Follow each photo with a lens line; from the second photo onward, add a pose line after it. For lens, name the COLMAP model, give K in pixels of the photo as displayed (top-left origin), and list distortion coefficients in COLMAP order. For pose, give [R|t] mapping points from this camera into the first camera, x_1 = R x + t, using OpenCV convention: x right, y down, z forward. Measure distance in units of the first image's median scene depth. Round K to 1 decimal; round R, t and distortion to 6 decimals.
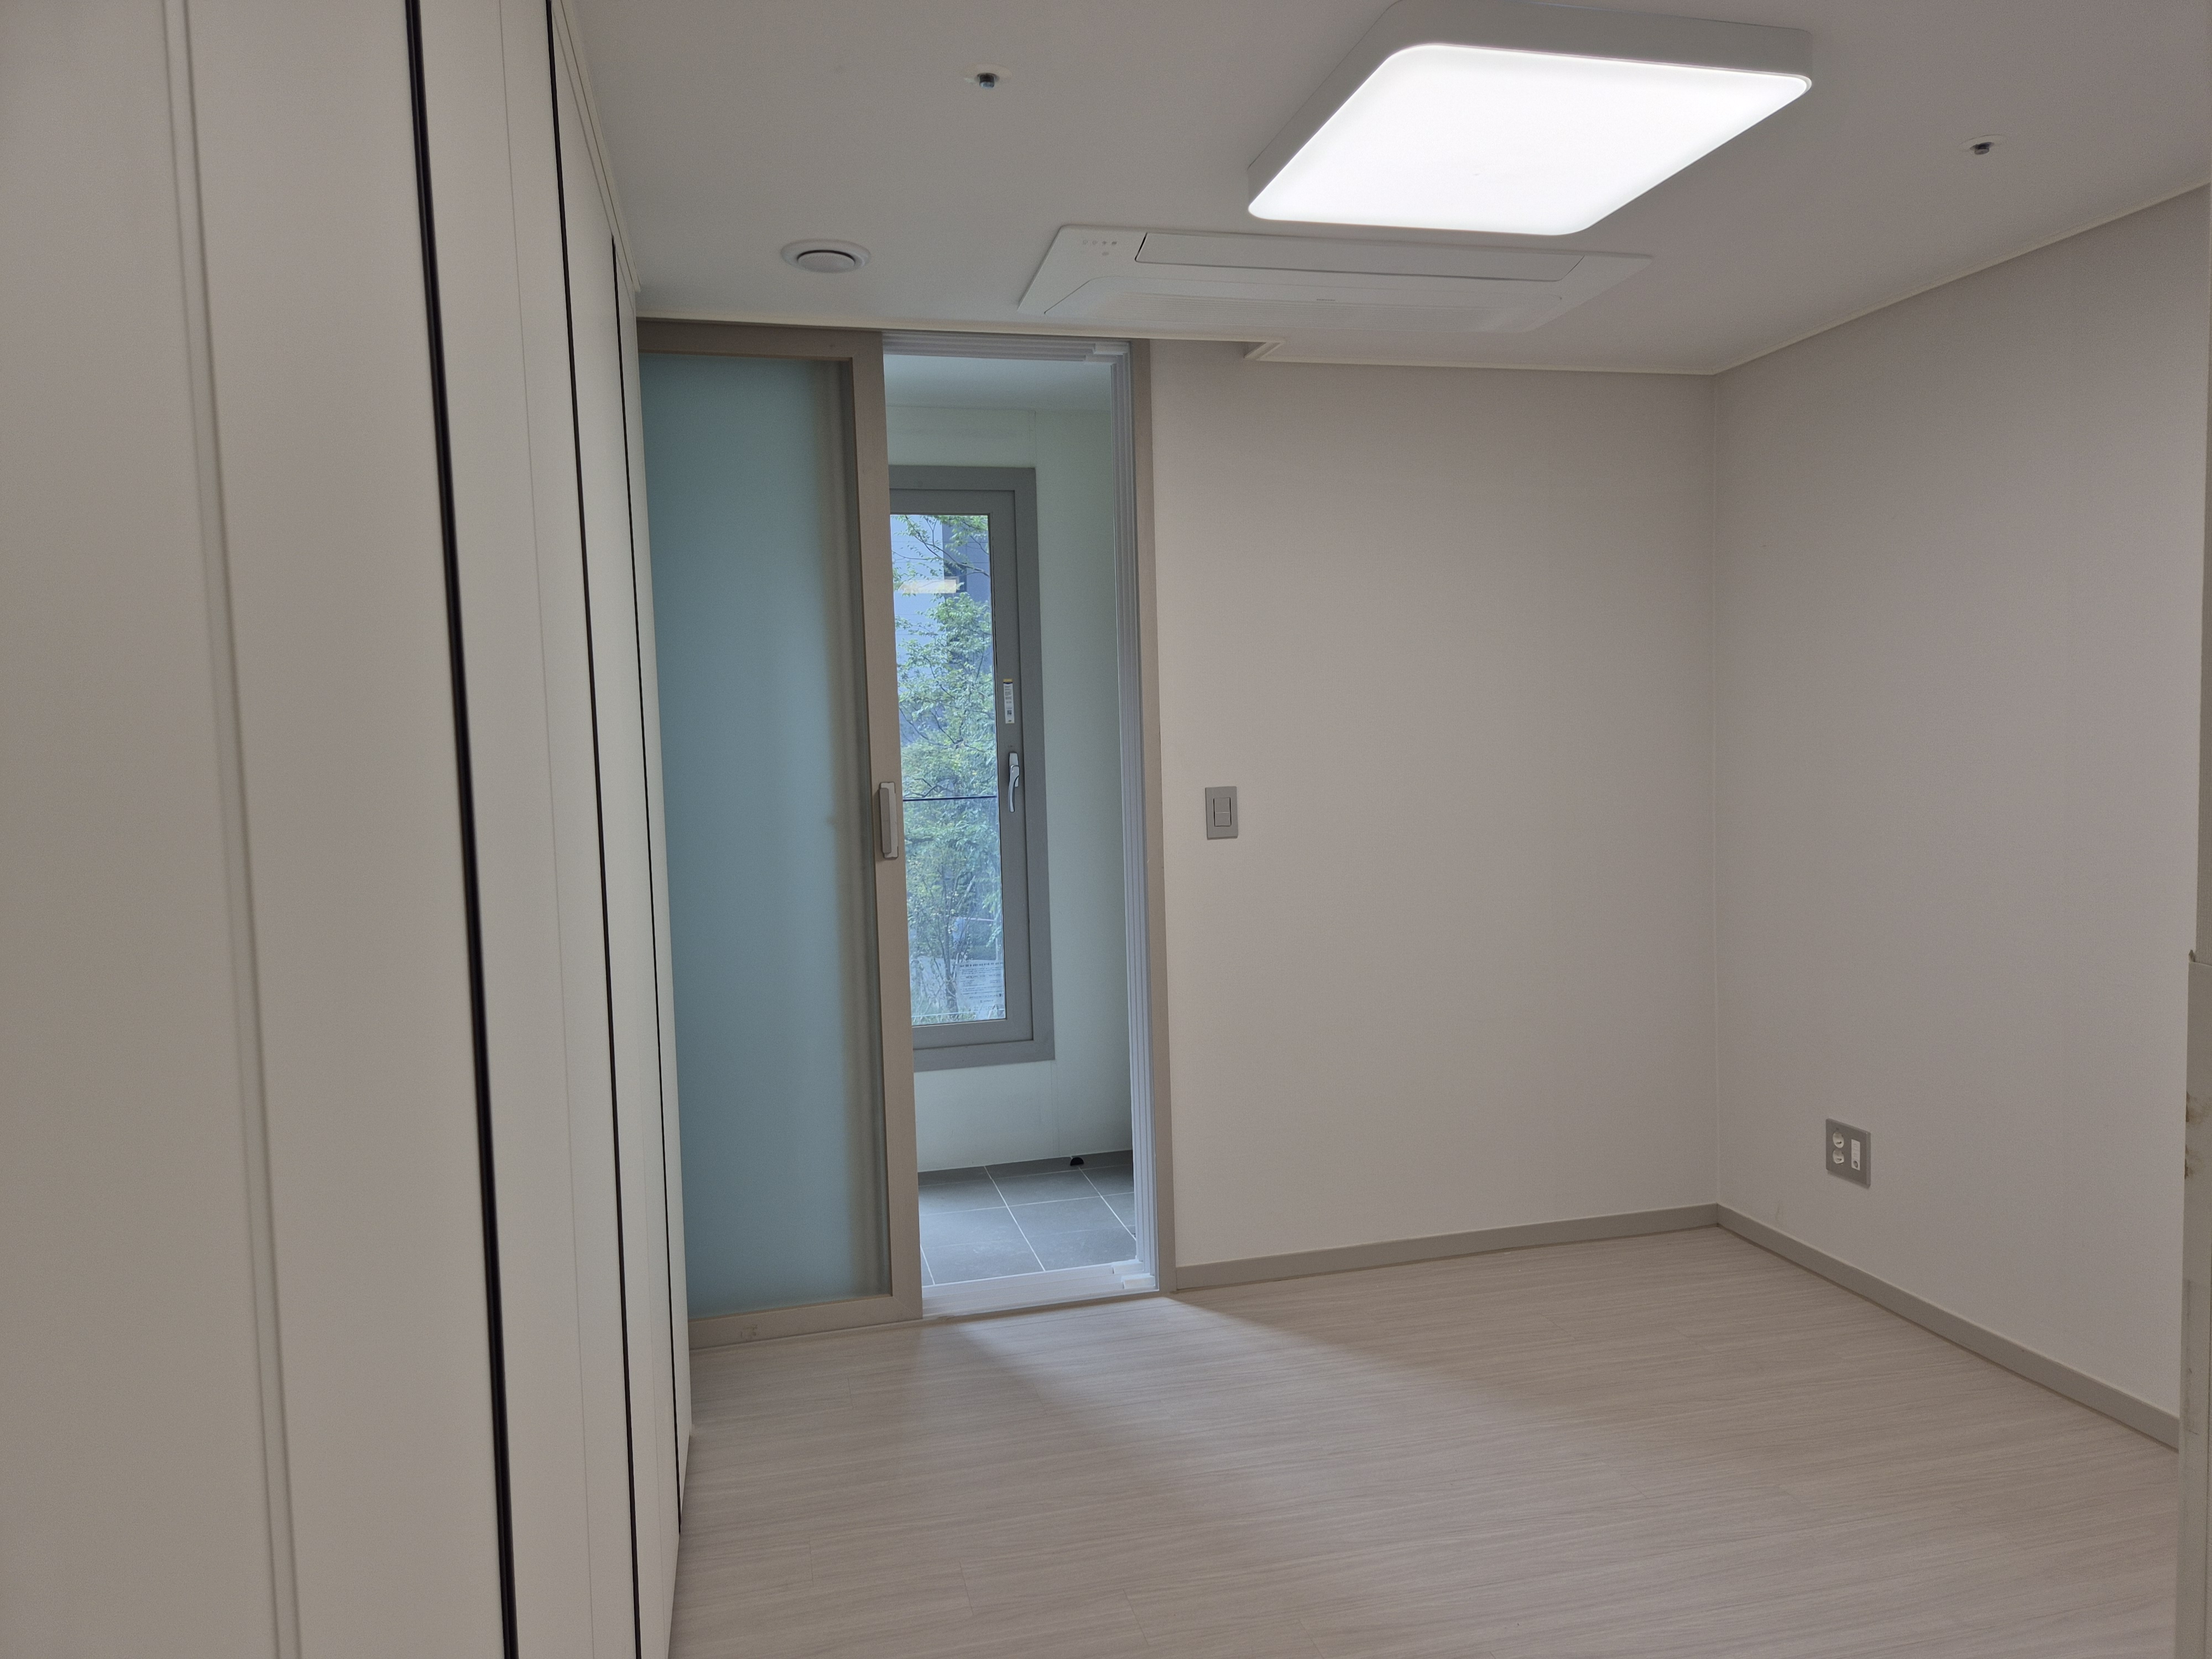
lens RADIAL K [[1507.4, 0, 1103.0], [0, 1507.4, 843.7], [0, 0, 1]] dist [0.055028, -0.047216]
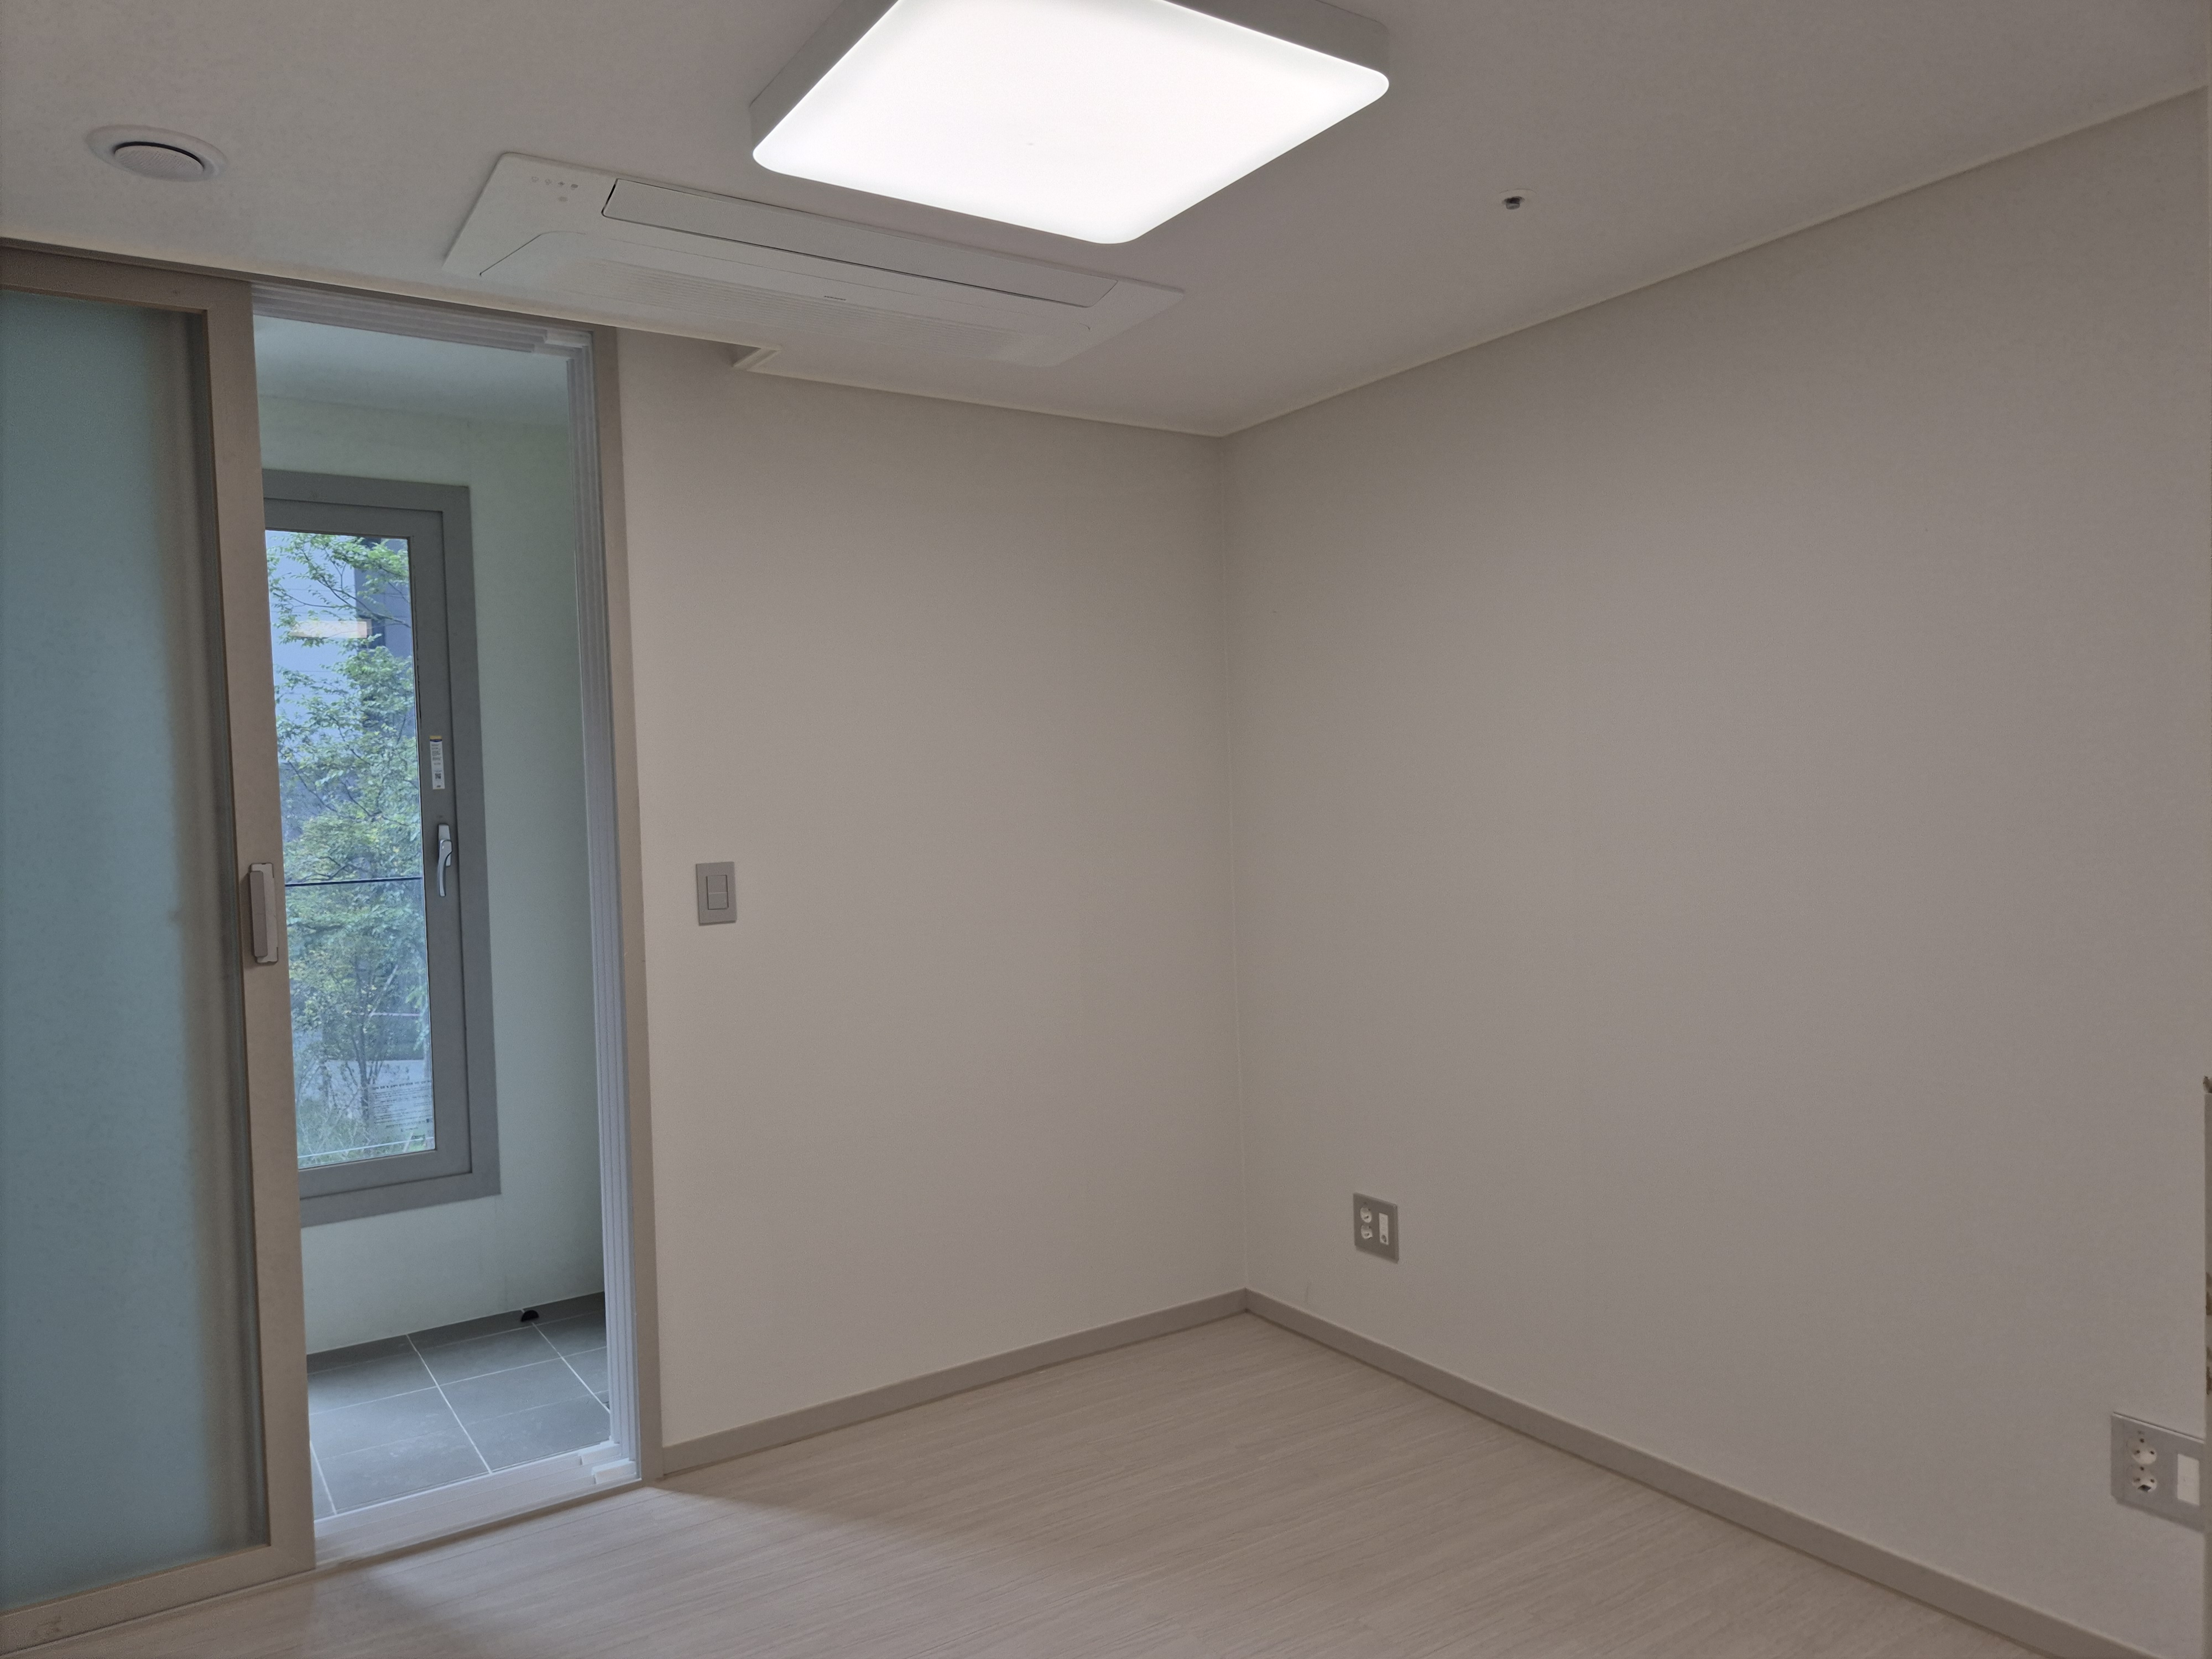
lens RADIAL K [[1507.4, 0, 1103.0], [0, 1507.4, 843.7], [0, 0, 1]] dist [0.055028, -0.047216]
pose [[0.939564, -0.009957, 0.342229, -0.006919], [0.026321, 0.998720, -0.043203, -0.005828], [-0.341361, 0.049600, 0.938623, 0.124277]]
